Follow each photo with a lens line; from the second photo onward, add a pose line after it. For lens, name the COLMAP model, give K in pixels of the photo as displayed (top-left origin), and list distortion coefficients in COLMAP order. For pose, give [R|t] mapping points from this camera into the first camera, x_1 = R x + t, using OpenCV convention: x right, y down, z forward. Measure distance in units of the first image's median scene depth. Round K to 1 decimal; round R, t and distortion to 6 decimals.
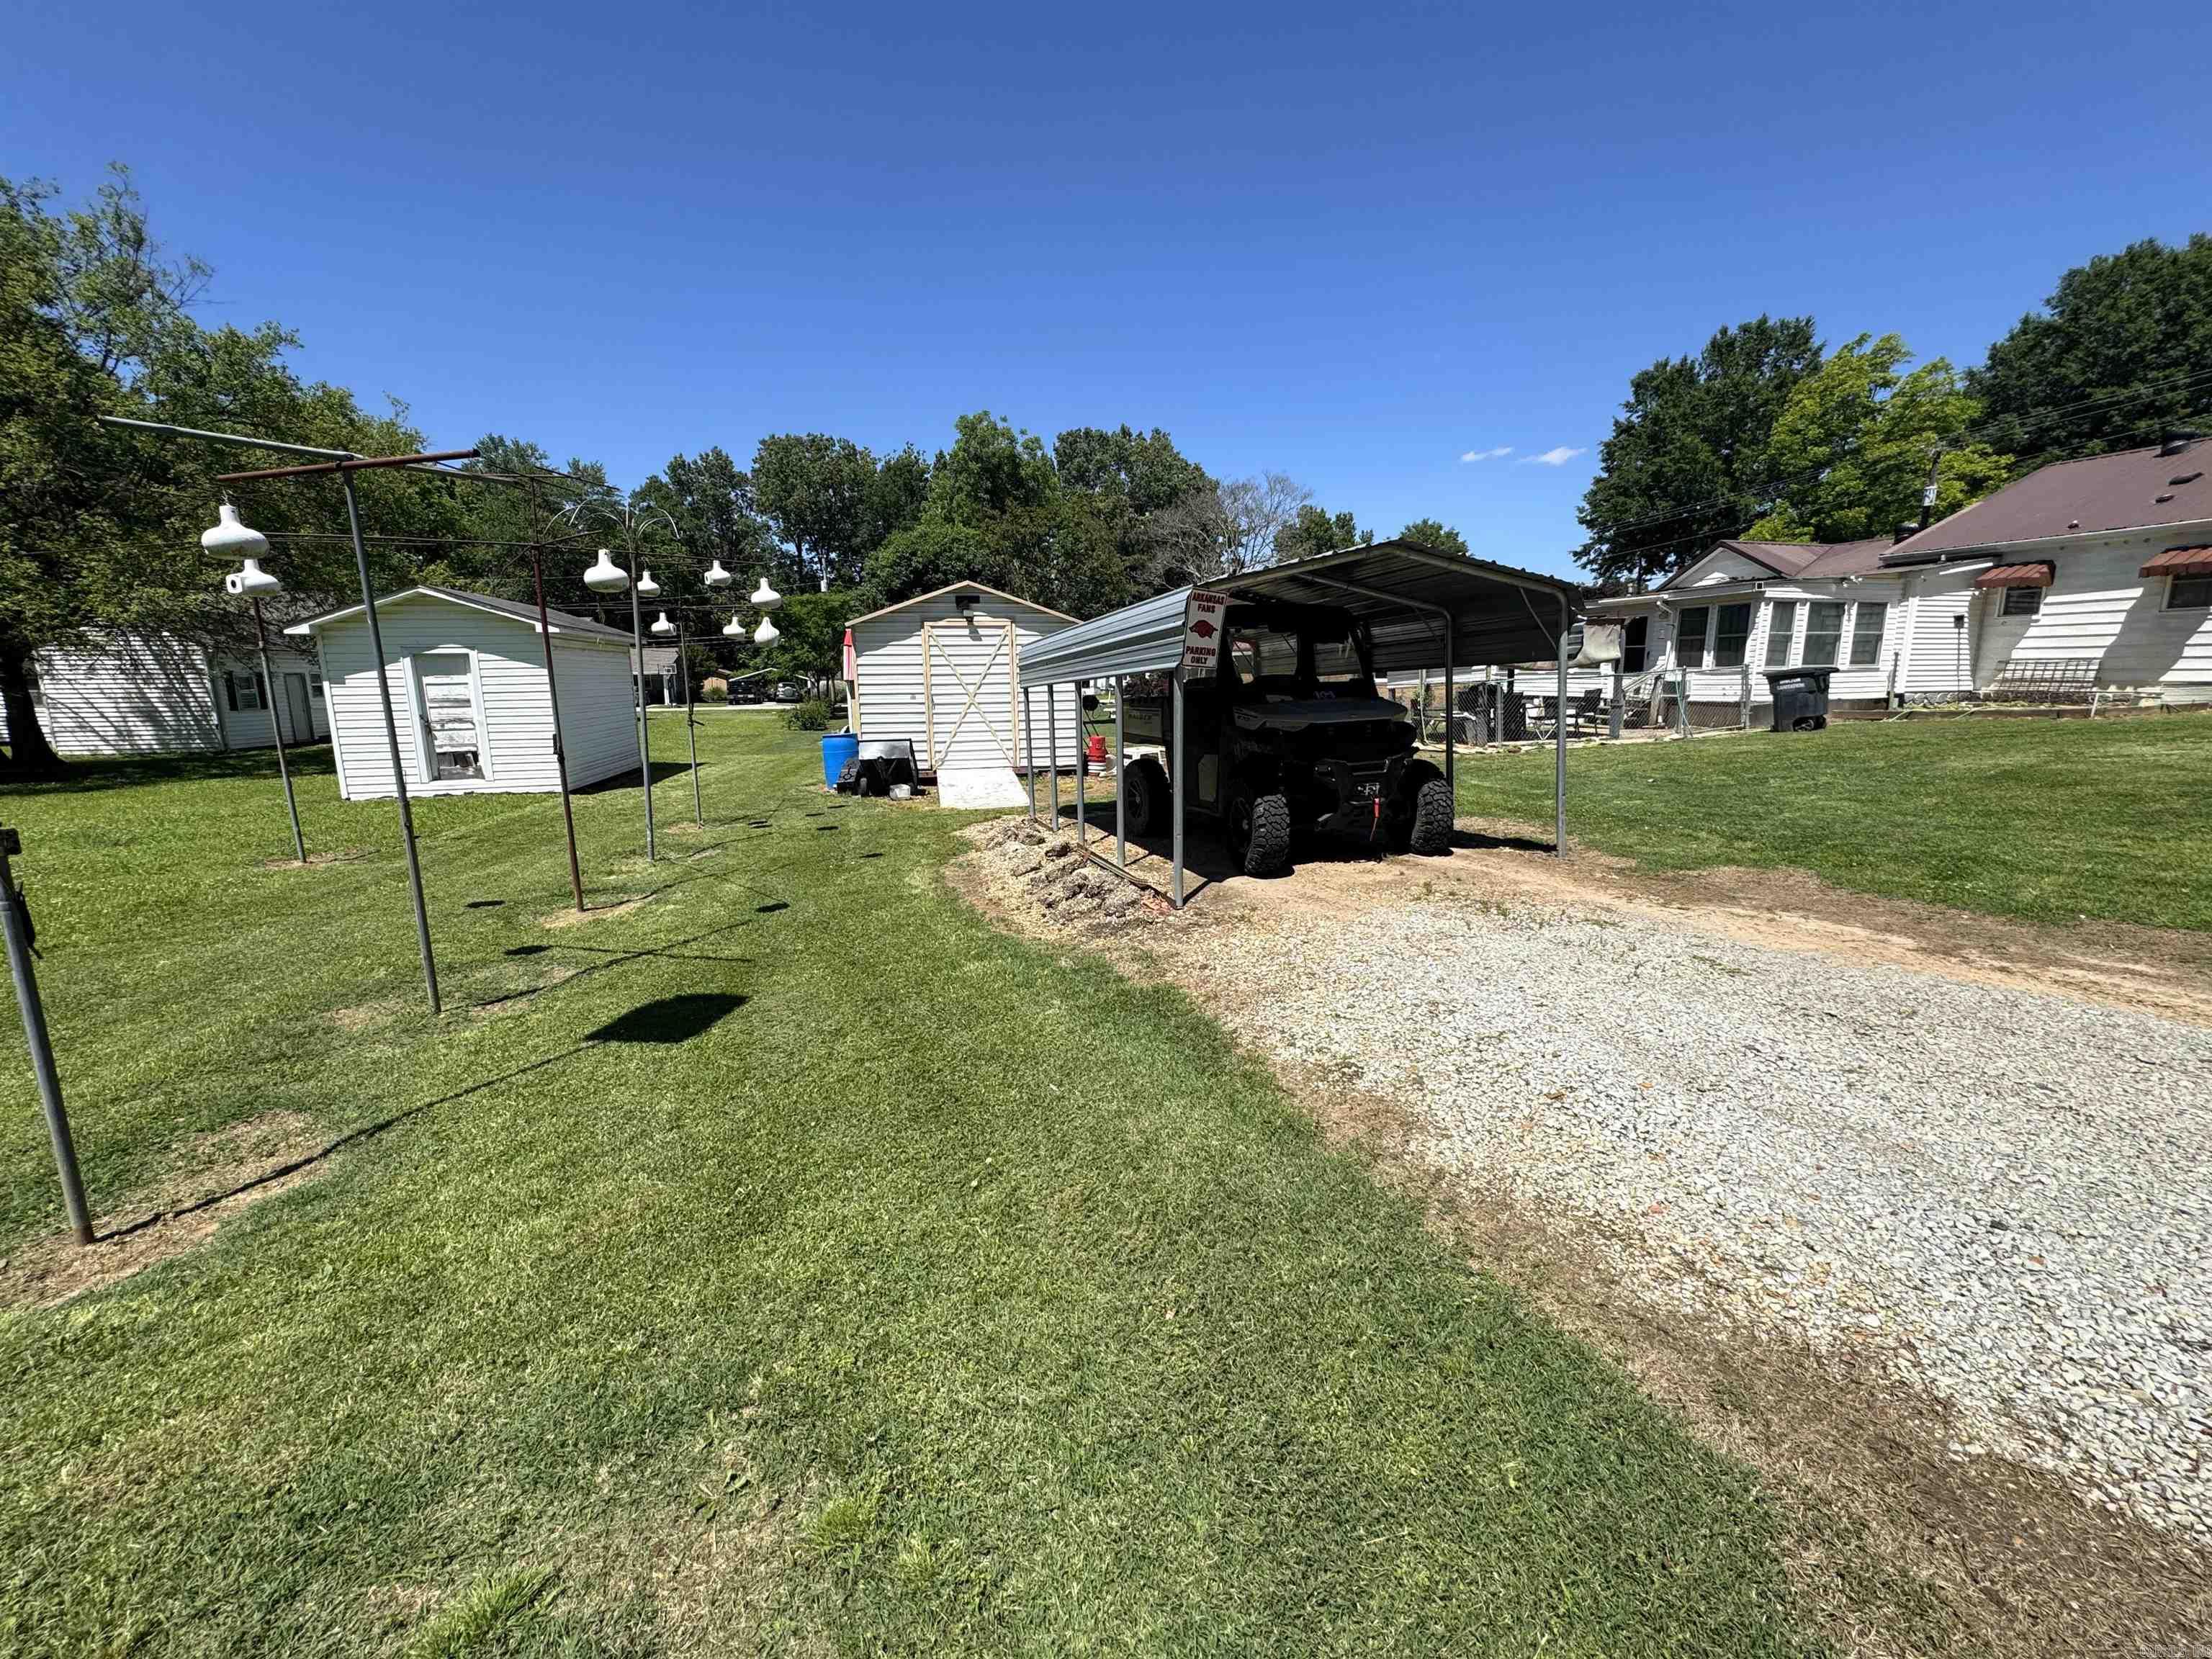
lens RADIAL K [[879.4, 0, 1103.6], [0, 879.4, 830.1], [0, 0, 1]] dist [-0.001006, 0.000113]
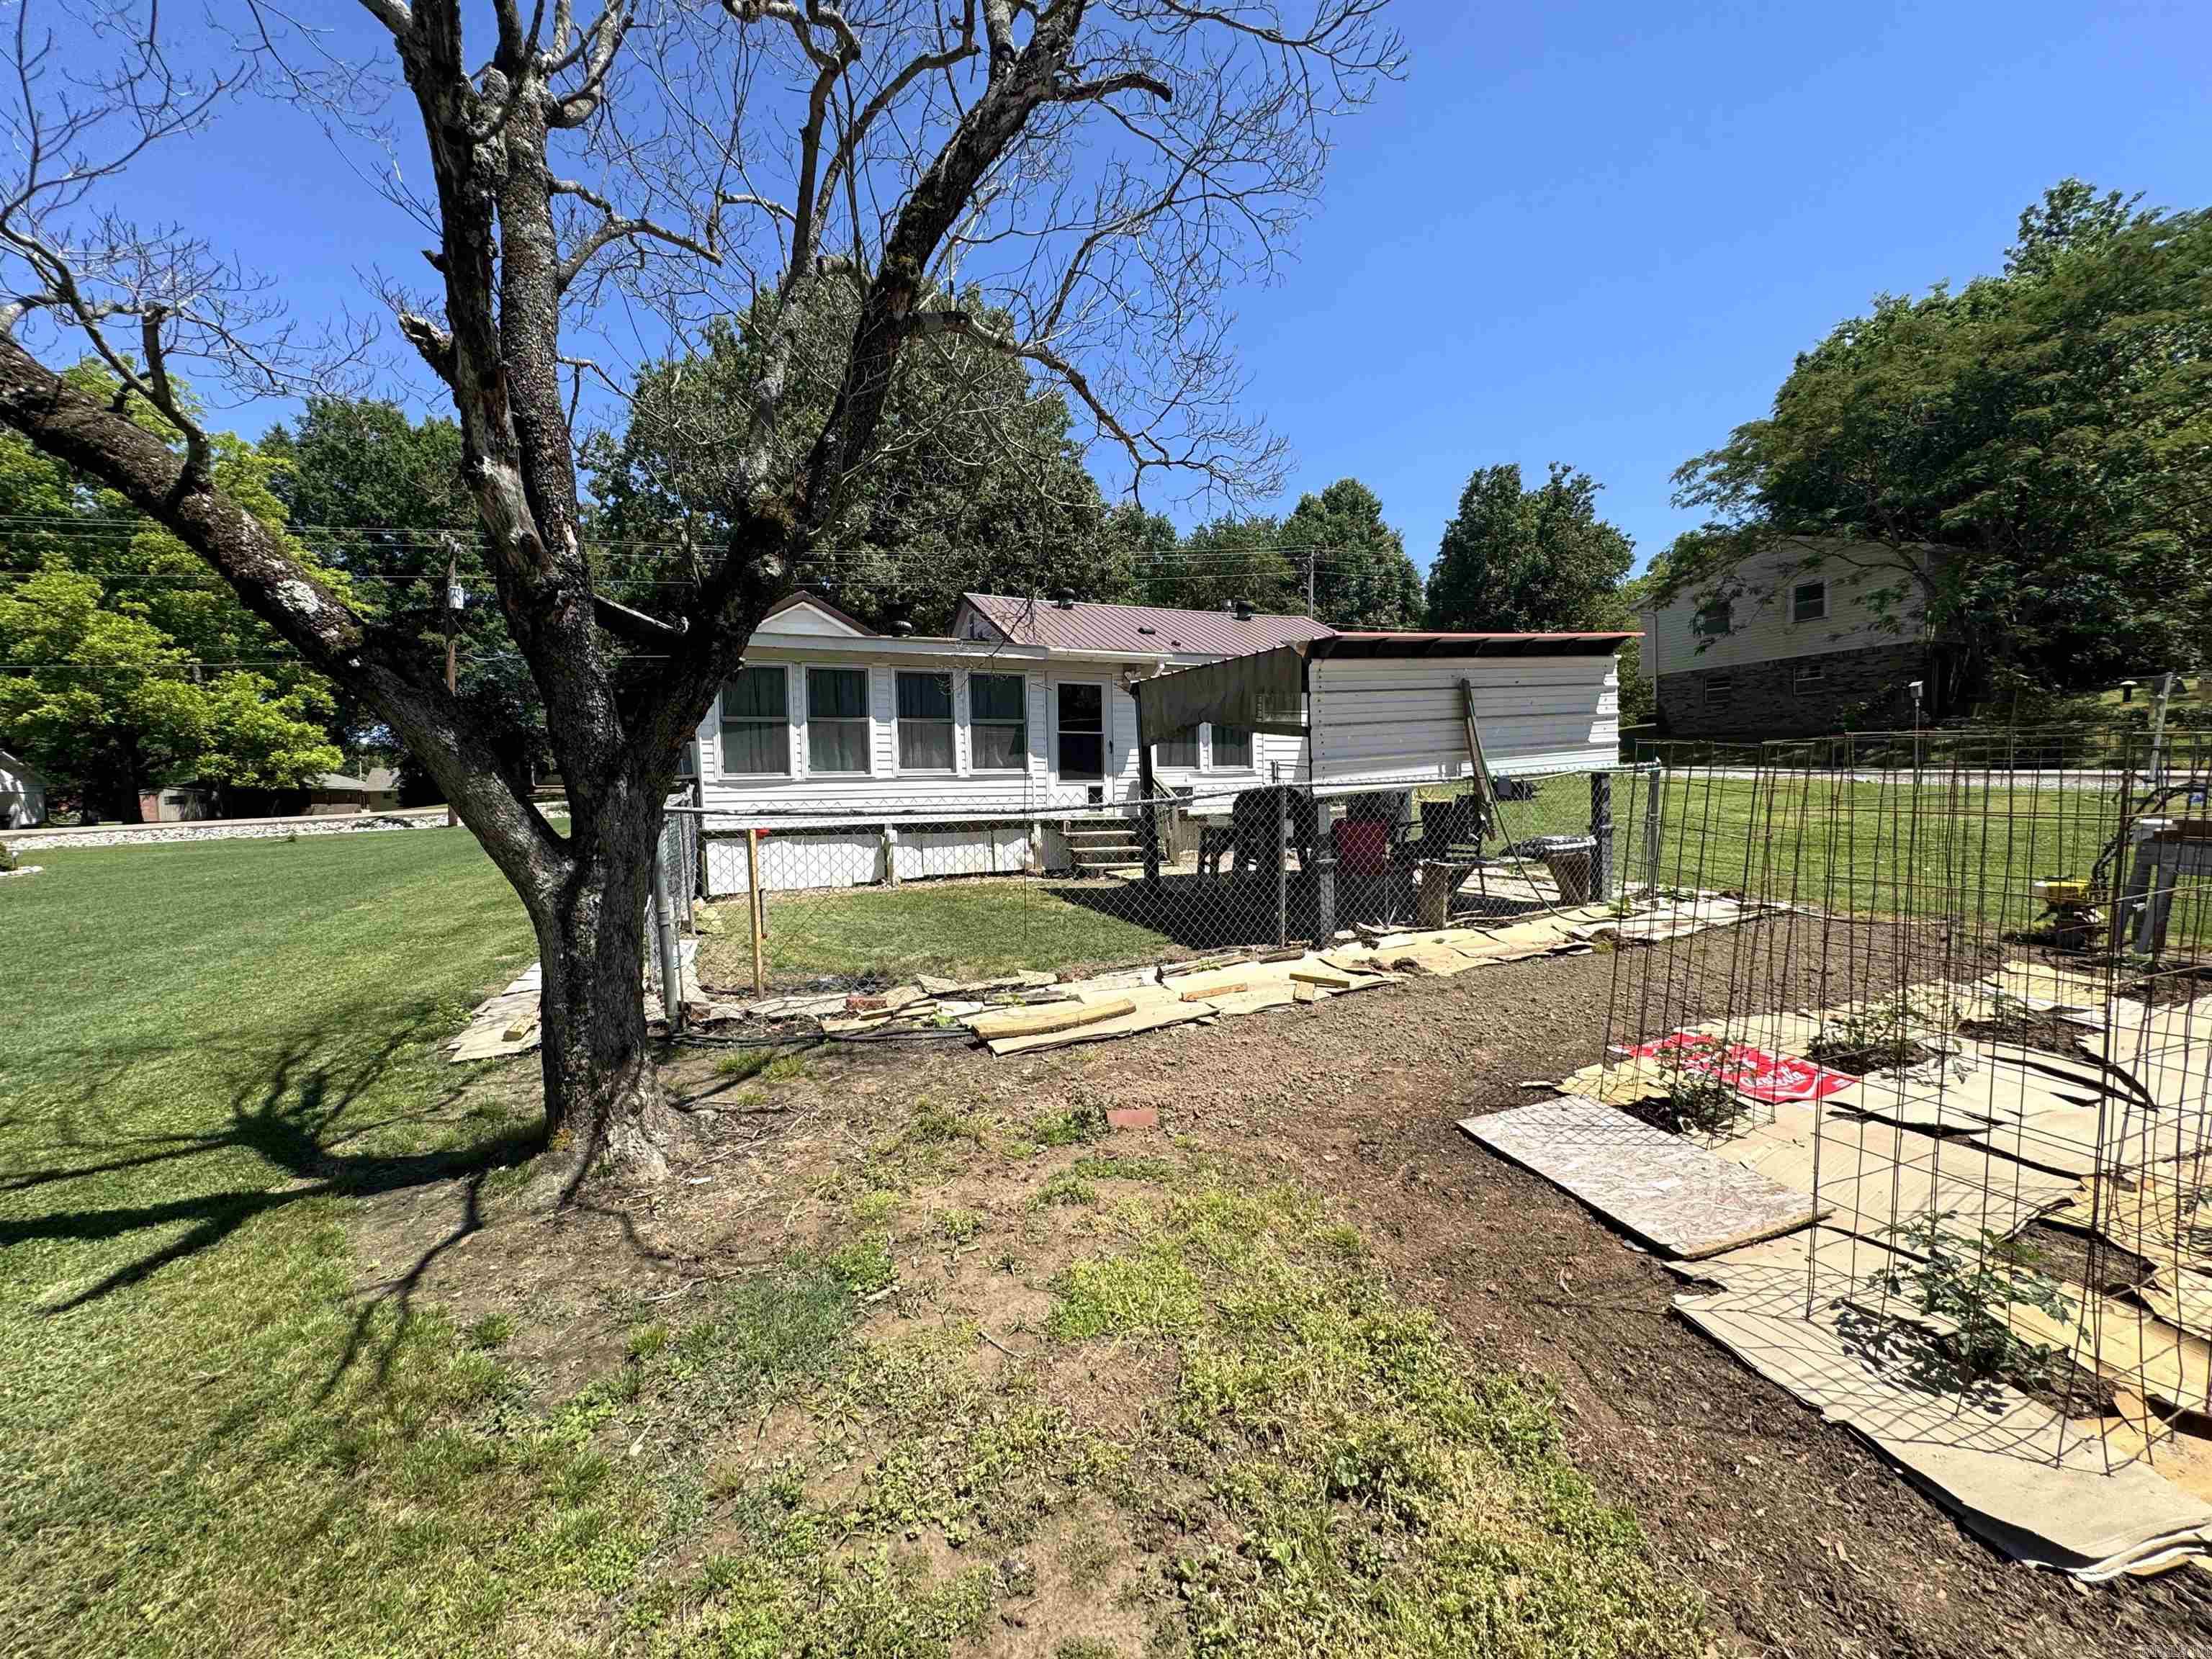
lens RADIAL K [[879.4, 0, 1102.8], [0, 879.4, 827.7], [0, 0, 1]] dist [-0.001006, 0.000113]
pose [[-0.160287, -0.029519, 0.986629, -0.000301], [0.194278, 0.979057, 0.060855, -0.067590], [-0.967762, 0.201435, -0.151195, 0.414917]]
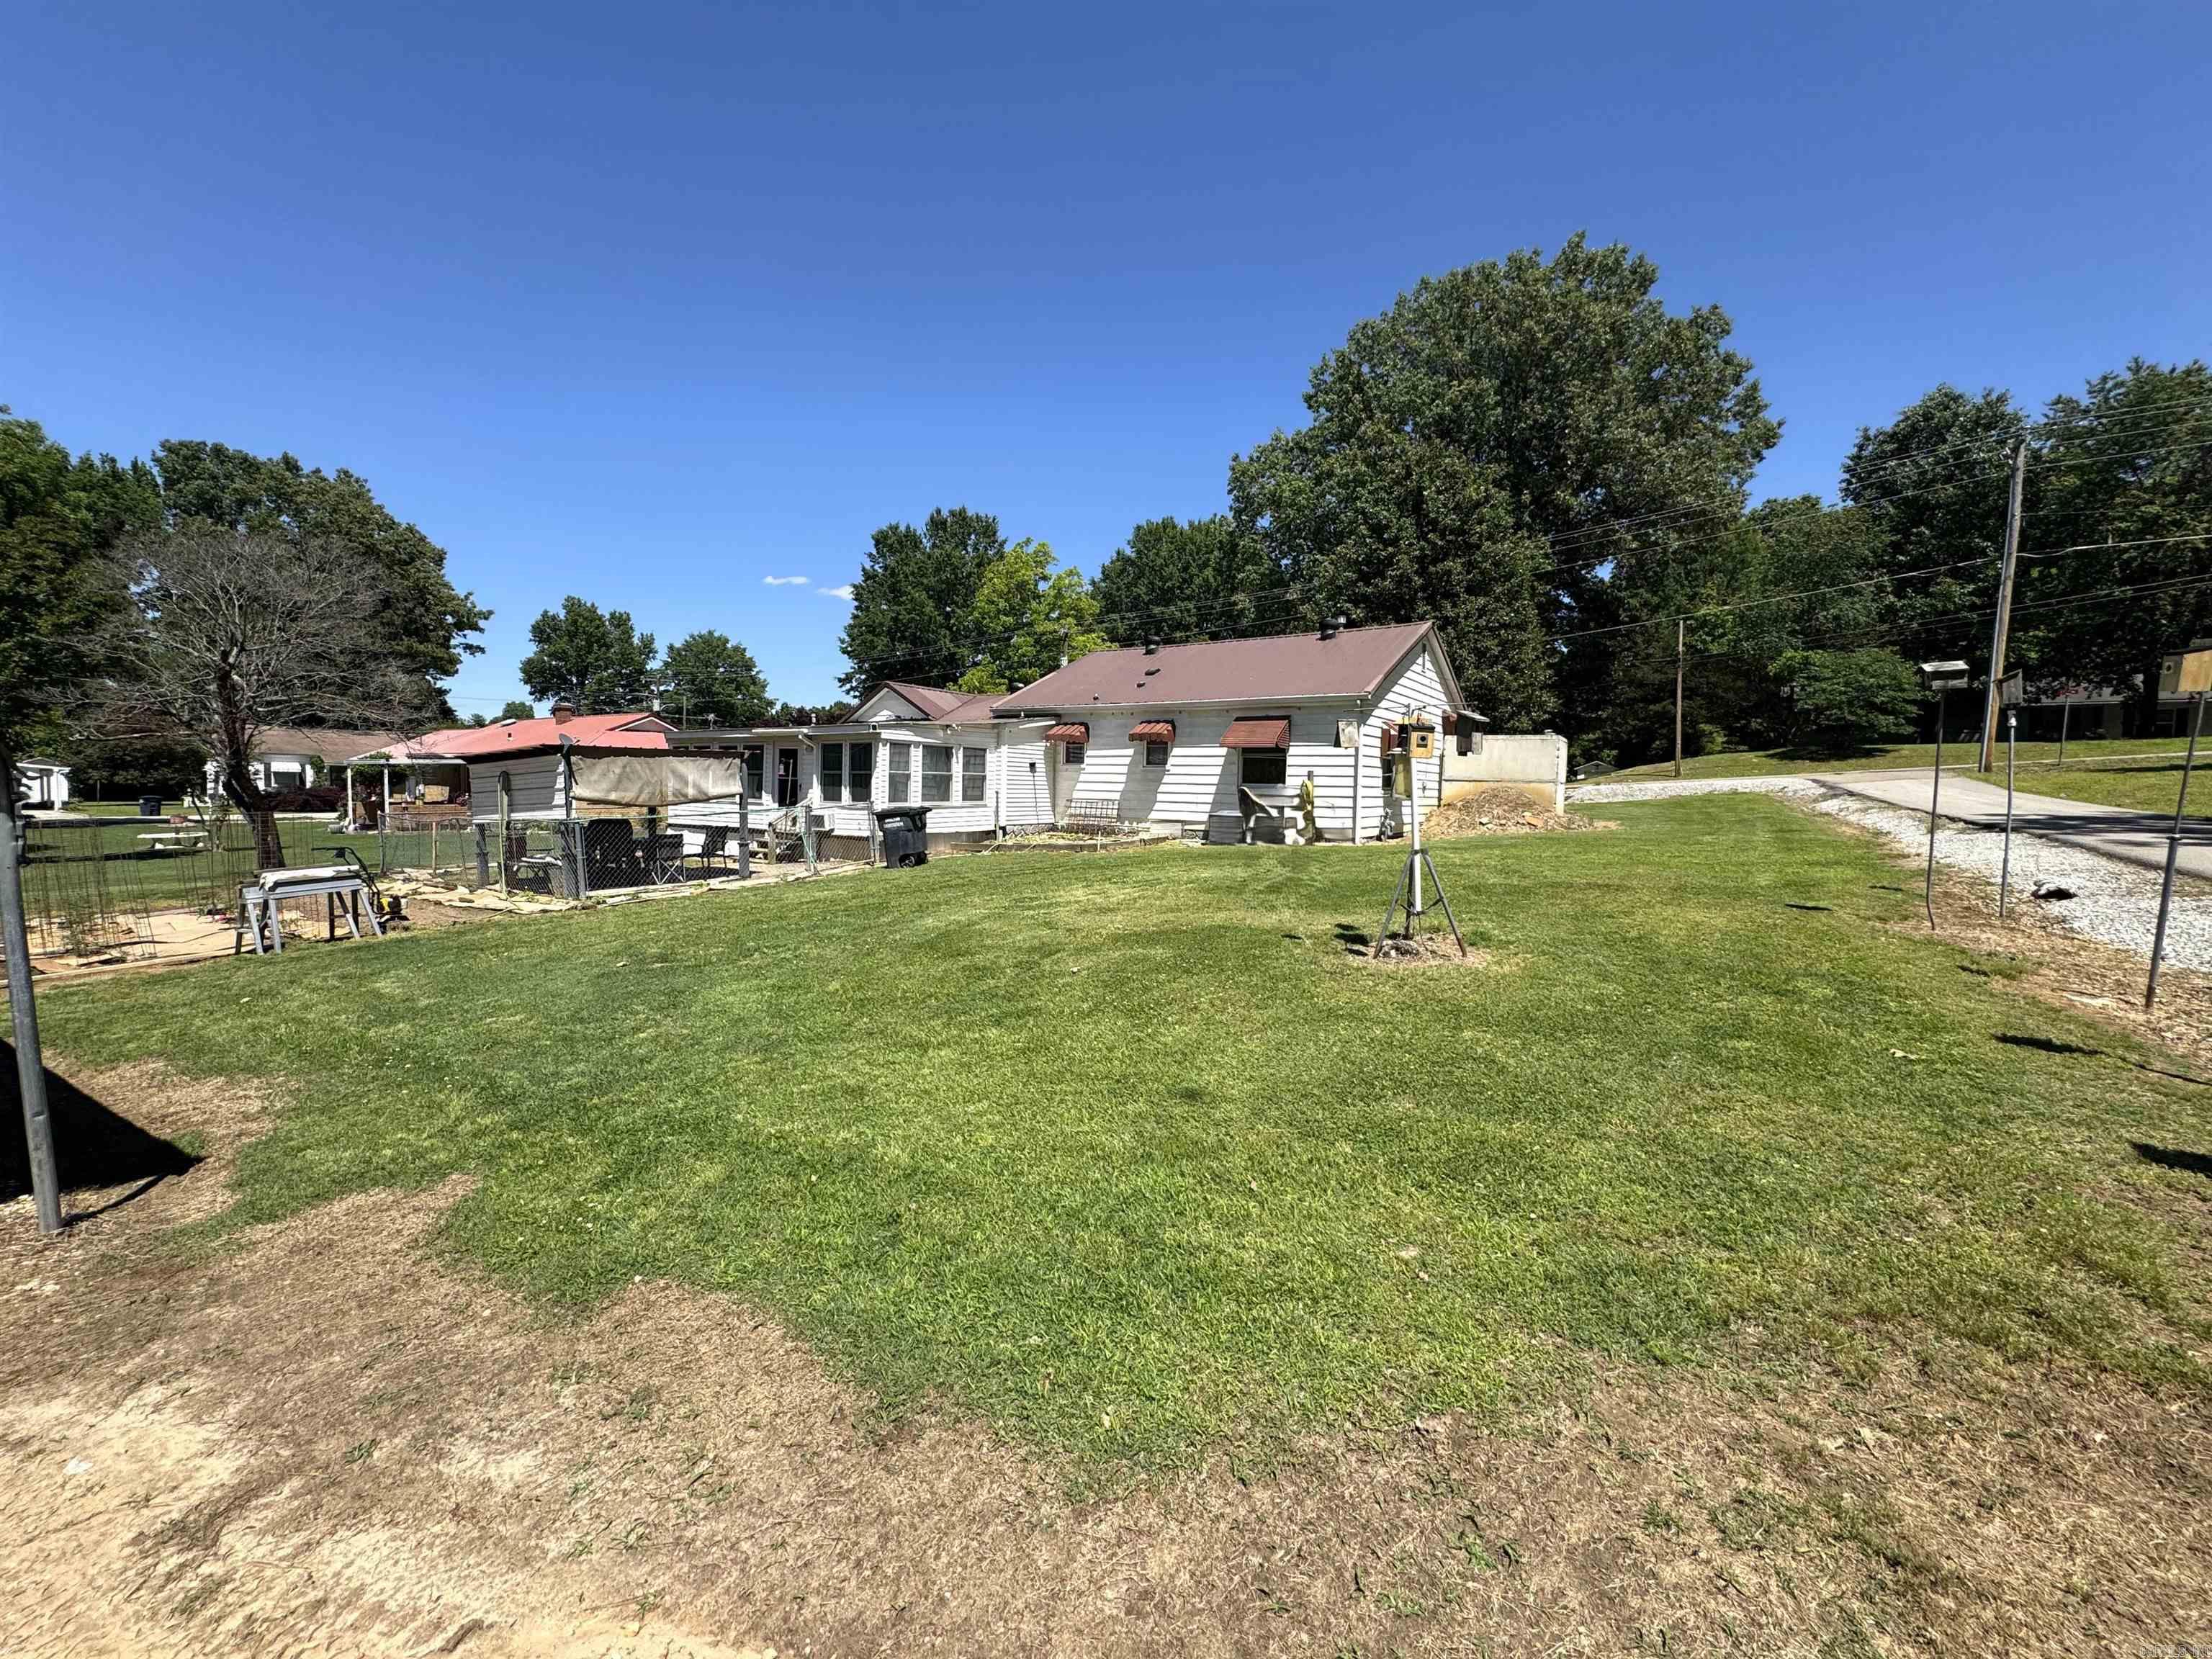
lens RADIAL K [[879.4, 0, 1108.6], [0, 879.4, 835.4], [0, 0, 1]] dist [-0.001006, 0.000113]
pose [[0.741212, -0.014880, 0.671106, 0.079561], [0.093203, 0.992352, -0.080935, -0.012618], [-0.664769, 0.122539, 0.736931, 0.018869]]
